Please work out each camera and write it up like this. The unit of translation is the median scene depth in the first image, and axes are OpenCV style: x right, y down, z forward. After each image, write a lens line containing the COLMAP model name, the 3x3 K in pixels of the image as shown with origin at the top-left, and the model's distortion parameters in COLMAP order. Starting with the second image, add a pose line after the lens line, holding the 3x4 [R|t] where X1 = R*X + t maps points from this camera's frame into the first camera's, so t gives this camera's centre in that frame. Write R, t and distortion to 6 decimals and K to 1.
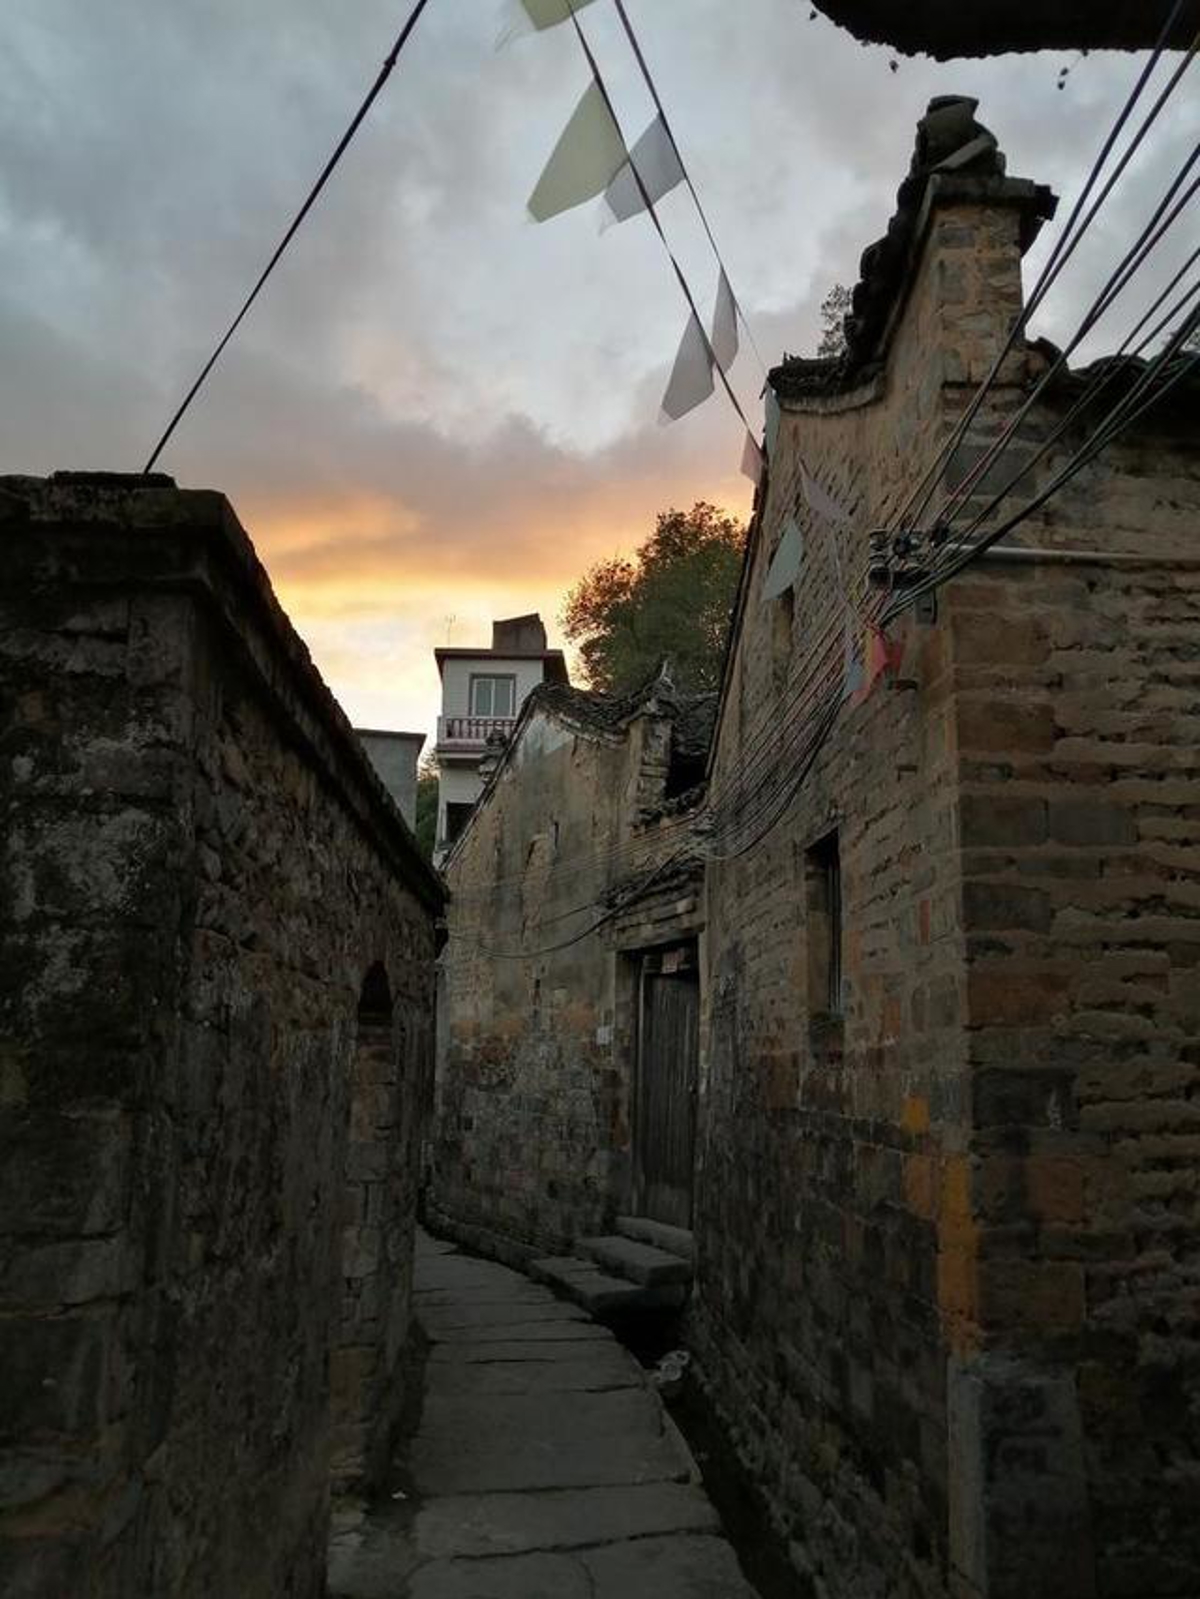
lens RADIAL K [[1249.4, 0, 600.0], [0, 1249.4, 799.5], [0, 0, 1]] dist [0.079335, -0.185890]
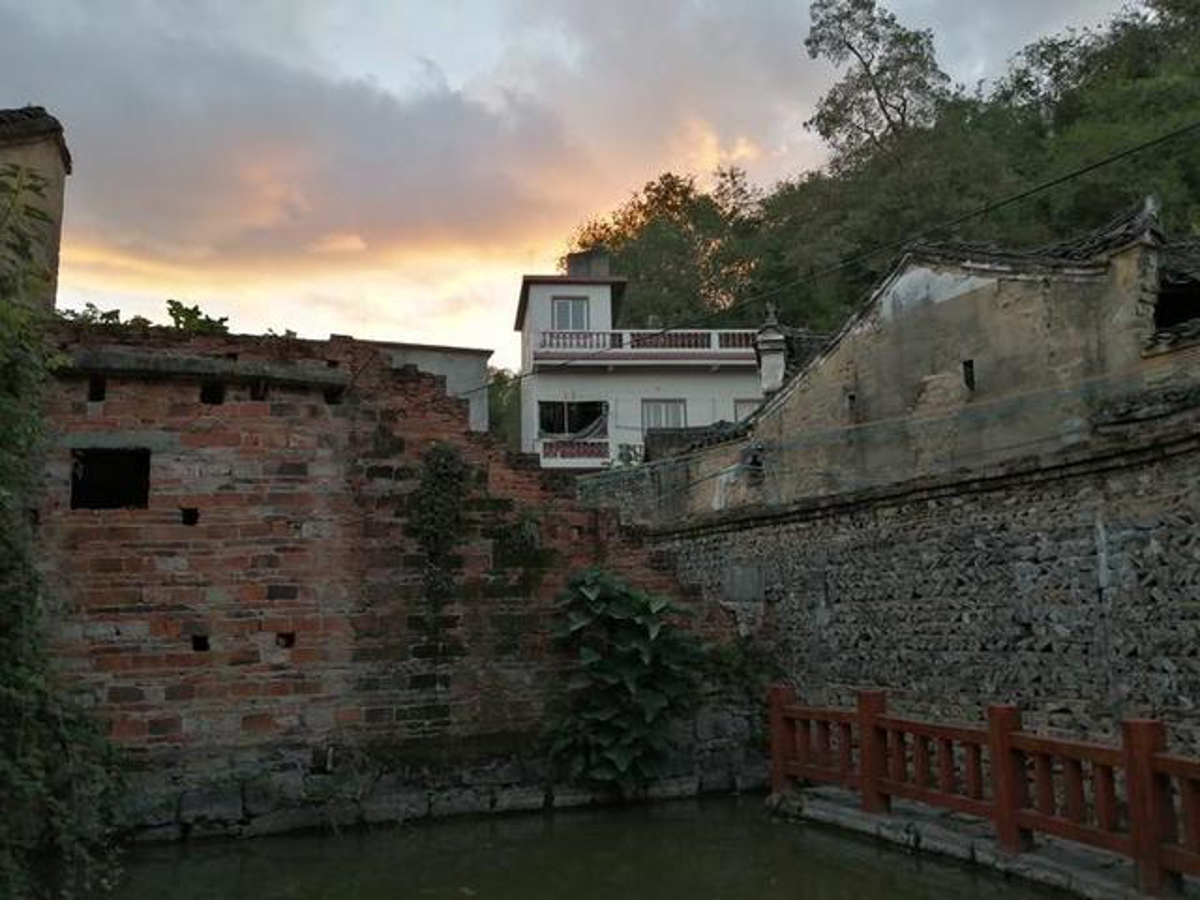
lens RADIAL K [[937.7, 0, 600.0], [0, 937.7, 450.0], [0, 0, 1]] dist [0.079335, -0.185890]
pose [[0.994487, -0.017260, 0.103431, -0.443858], [0.014165, 0.999432, 0.030586, 0.066418], [-0.103900, -0.028952, 0.994166, 0.209305]]
